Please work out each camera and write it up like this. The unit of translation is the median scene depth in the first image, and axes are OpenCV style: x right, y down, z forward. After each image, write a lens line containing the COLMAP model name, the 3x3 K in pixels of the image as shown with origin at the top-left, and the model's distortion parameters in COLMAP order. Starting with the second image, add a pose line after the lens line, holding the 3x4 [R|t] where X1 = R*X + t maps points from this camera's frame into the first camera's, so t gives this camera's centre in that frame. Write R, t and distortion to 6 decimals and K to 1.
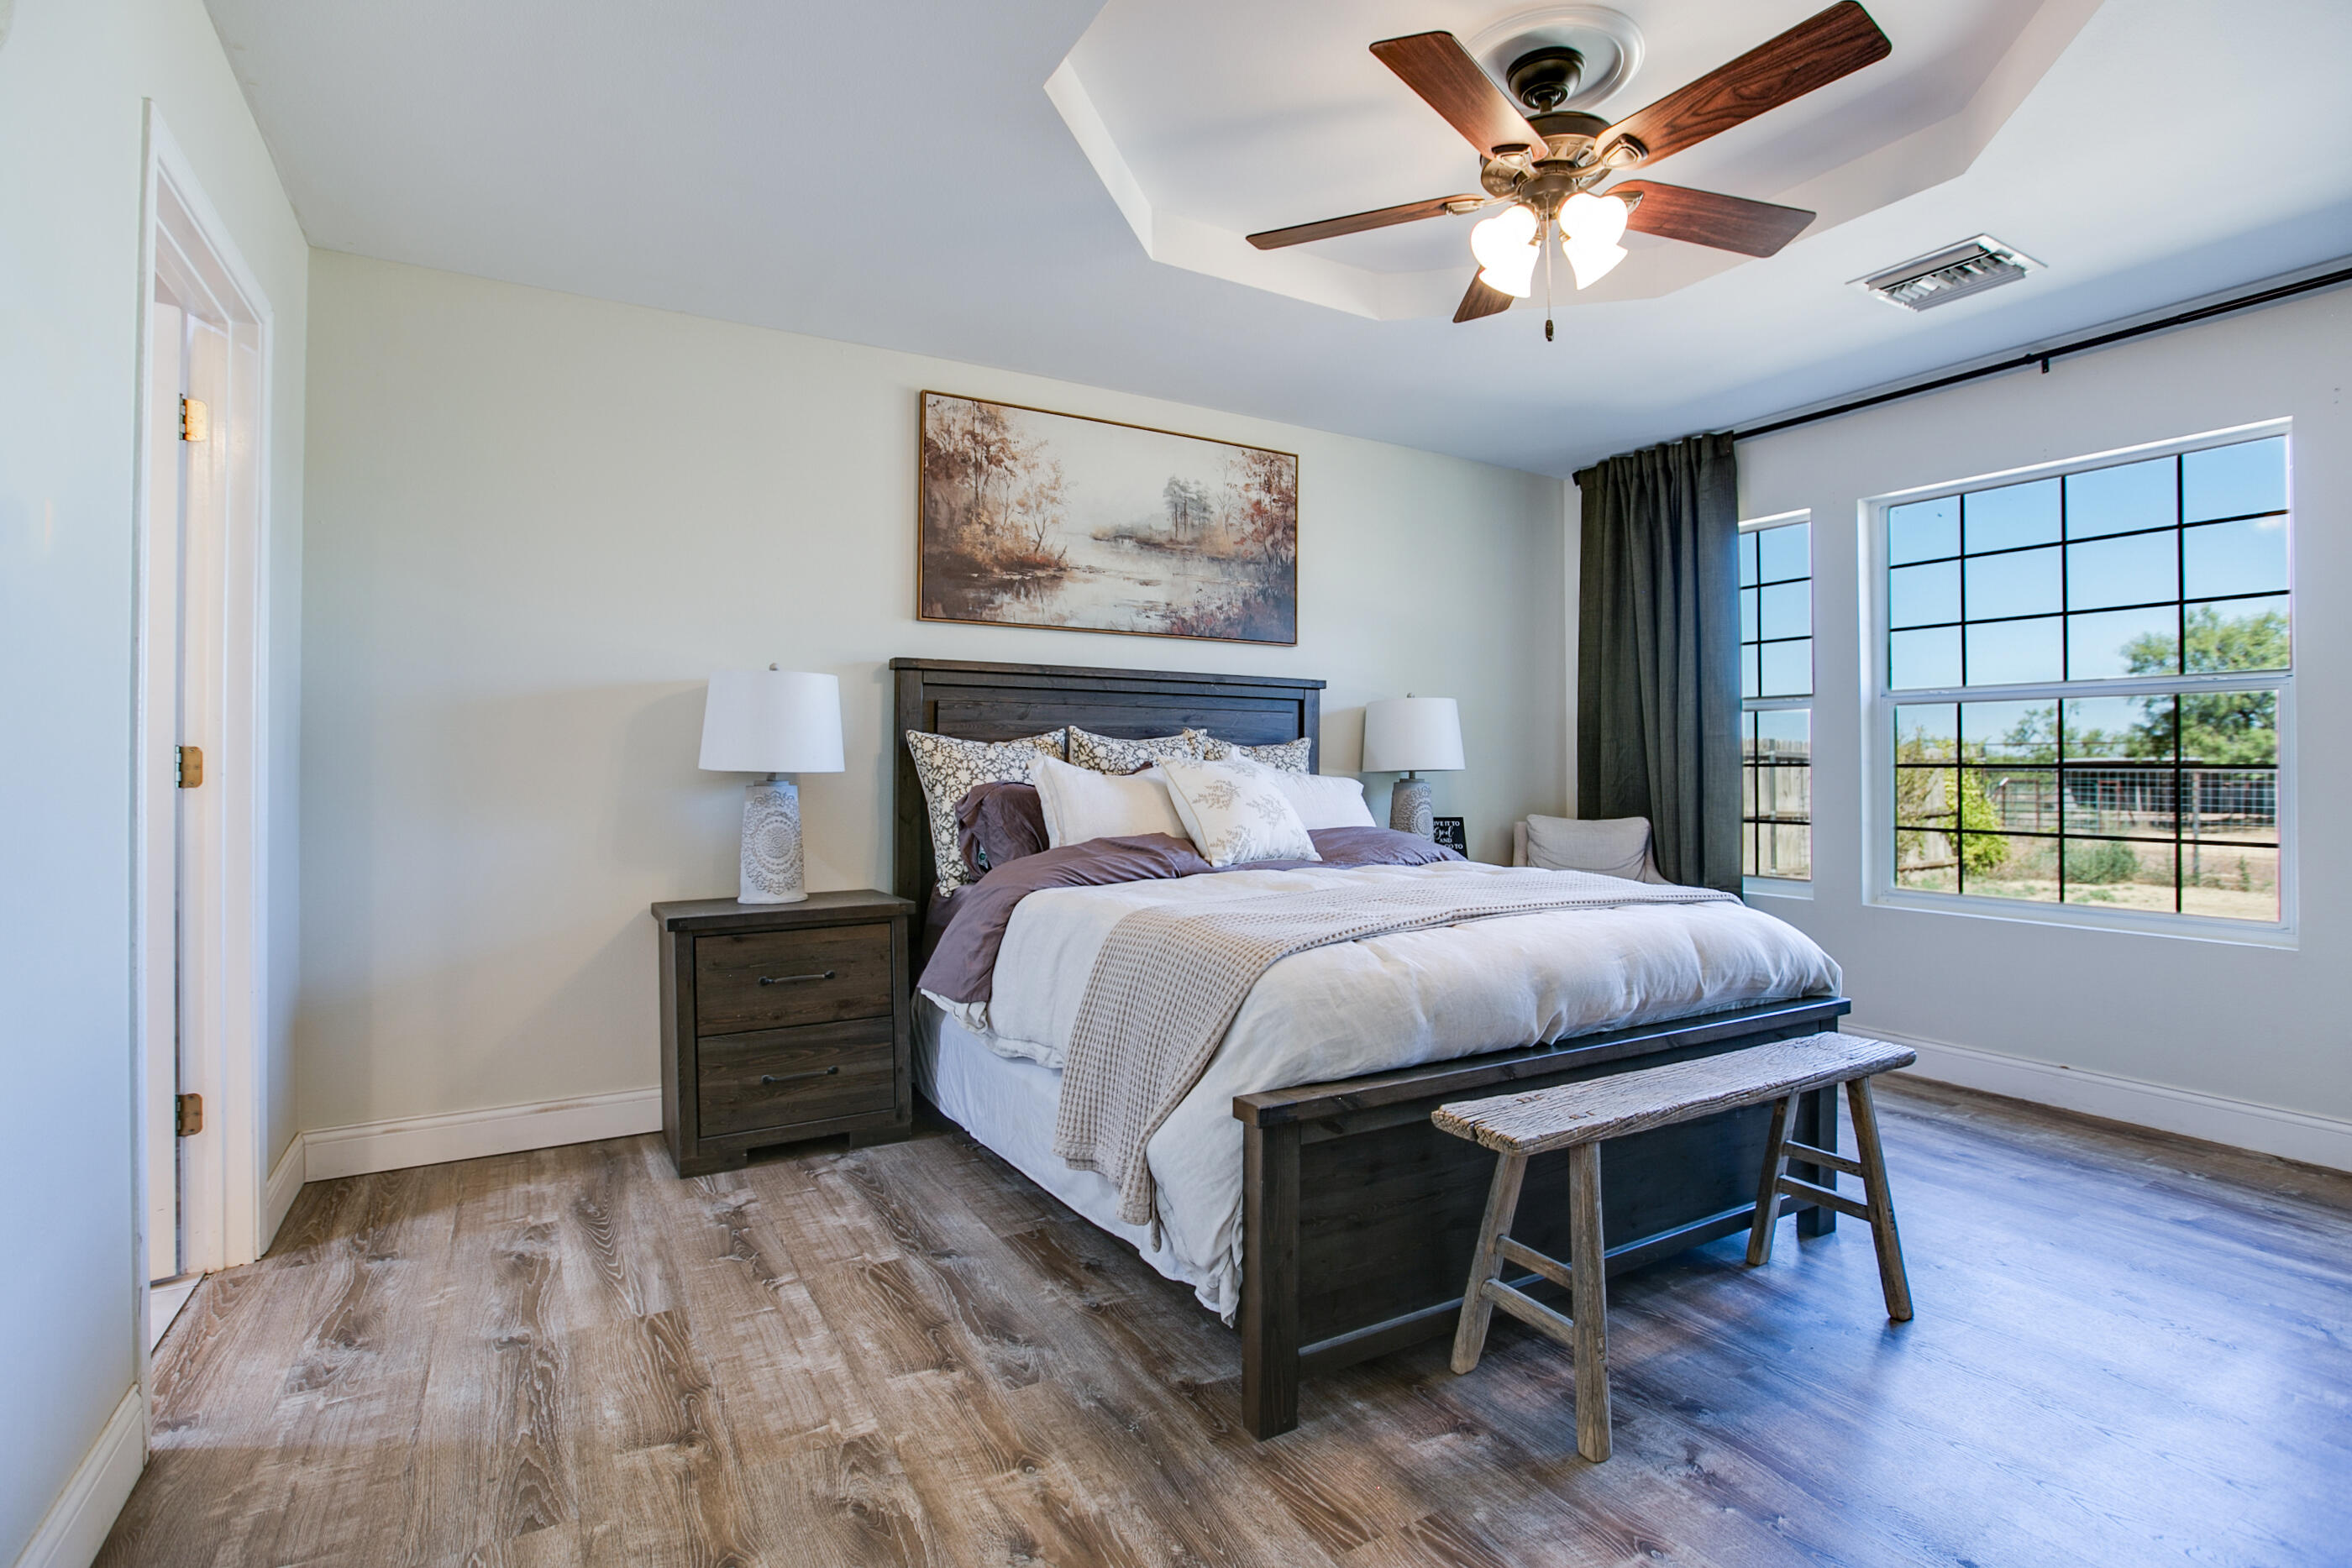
lens RADIAL K [[1097.2, 0, 1195.0], [0, 1097.2, 770.8], [0, 0, 1]] dist [-0.026786, -0.000026]
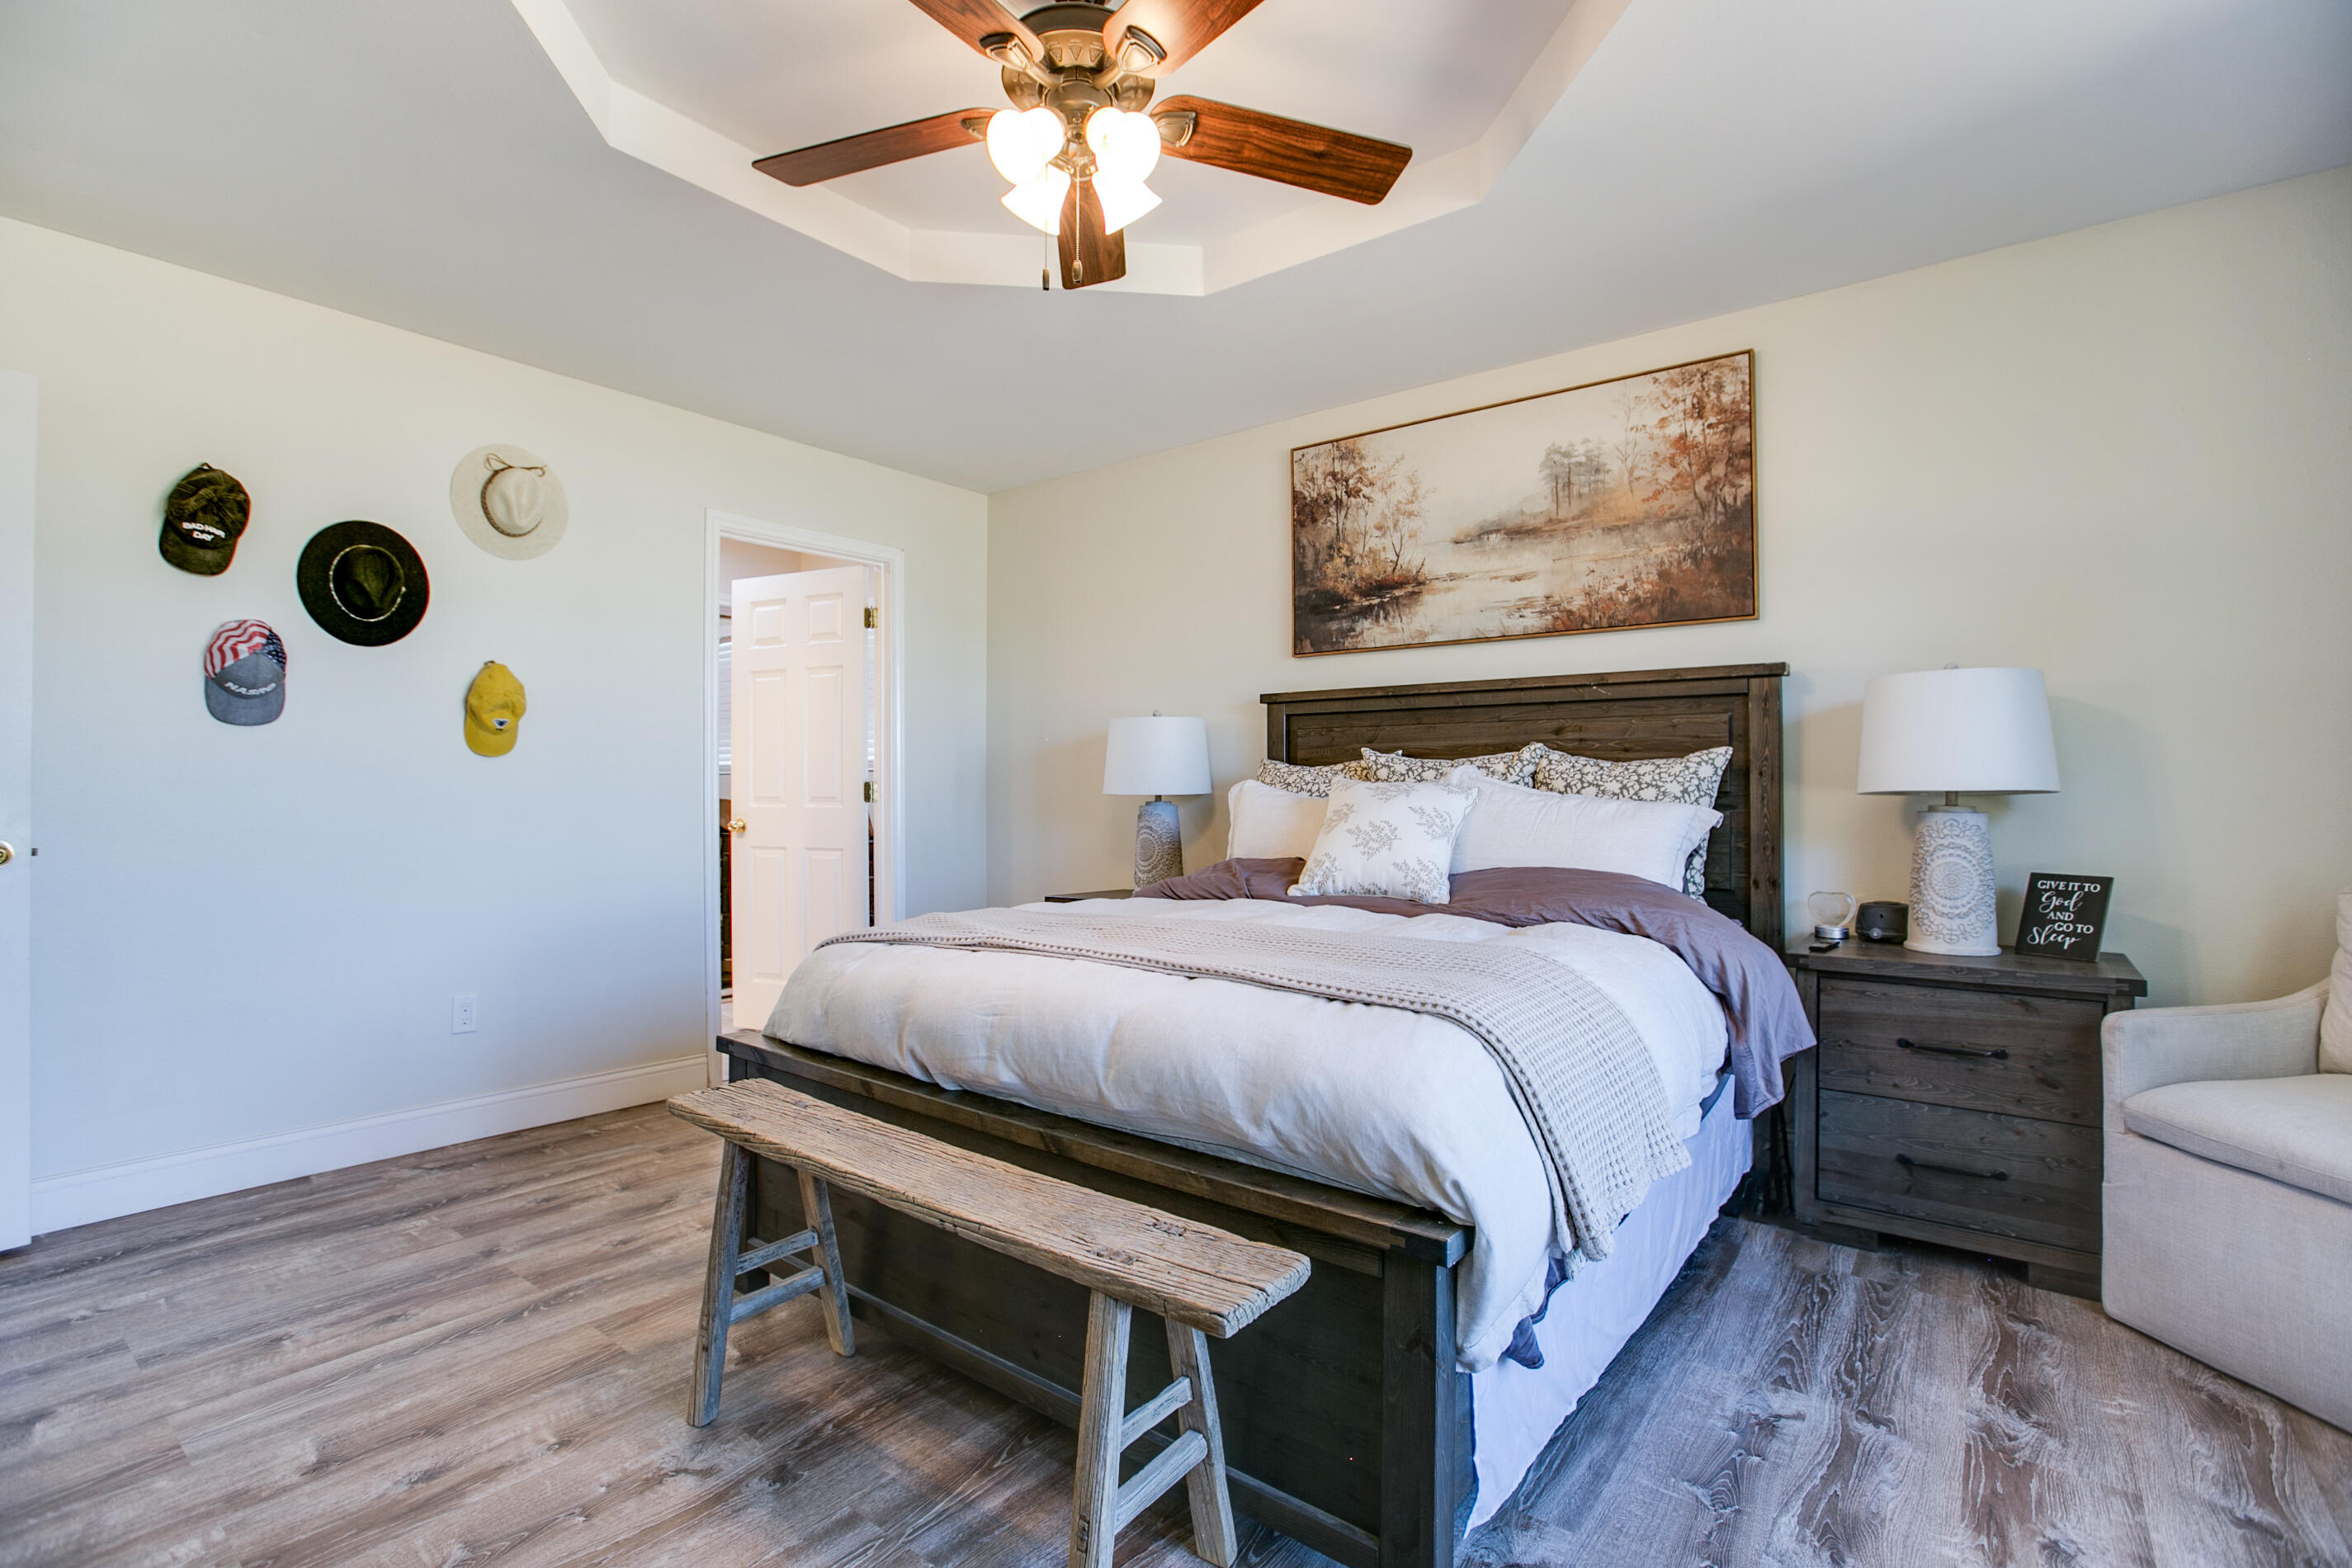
lens RADIAL K [[1097.3, 0, 1201.0], [0, 1097.3, 784.7], [0, 0, 1]] dist [-0.026786, -0.000026]
pose [[0.375618, -0.003897, -0.926766, 0.691966], [-0.004887, 0.999969, -0.006186, -0.001271], [0.926762, 0.006853, 0.375588, 0.464312]]
